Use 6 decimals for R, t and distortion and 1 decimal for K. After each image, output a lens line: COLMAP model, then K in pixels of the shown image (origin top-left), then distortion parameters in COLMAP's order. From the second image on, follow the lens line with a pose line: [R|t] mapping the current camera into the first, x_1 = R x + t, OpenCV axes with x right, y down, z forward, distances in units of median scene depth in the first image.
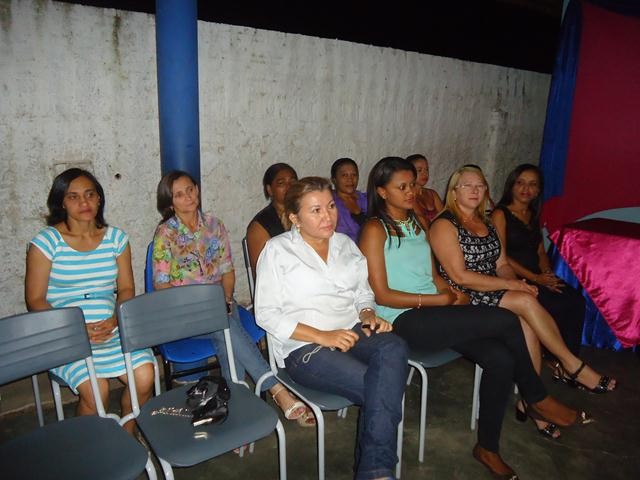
lens RADIAL K [[461.3, 0, 309.4], [0, 461.3, 225.1], [0, 0, 1]] dist [-0.008960, -0.000681]
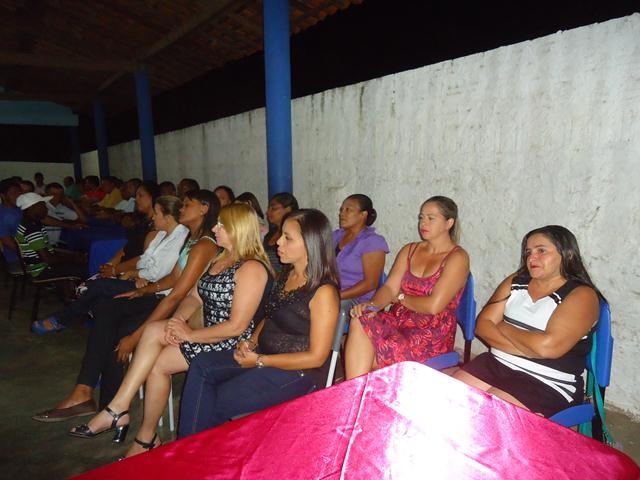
lens RADIAL K [[461.3, 0, 319.2], [0, 461.3, 241.9], [0, 0, 1]] dist [-0.008960, -0.000681]
pose [[0.054317, 0.160706, -0.985507, 0.870463], [-0.161462, 0.975389, 0.150157, -0.153249], [0.985383, 0.150965, 0.078928, 0.699974]]
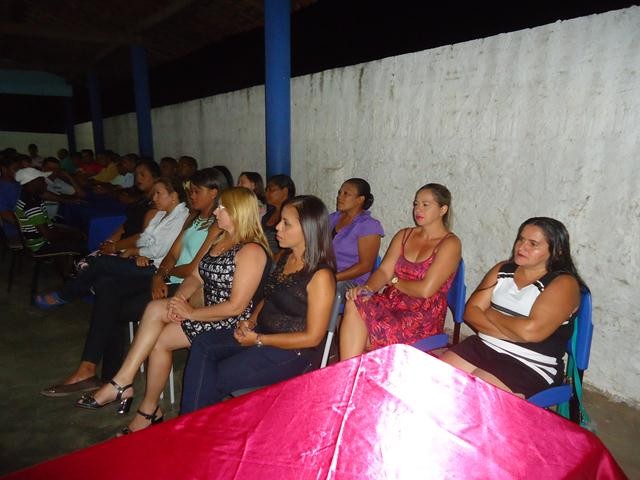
lens RADIAL K [[461.3, 0, 318.7], [0, 461.3, 243.0], [0, 0, 1]] dist [-0.008960, -0.000681]
pose [[0.060202, 0.214463, -0.974875, 0.889469], [-0.181298, 0.962752, 0.200600, -0.167216], [0.981584, 0.164666, 0.096842, 0.692863]]
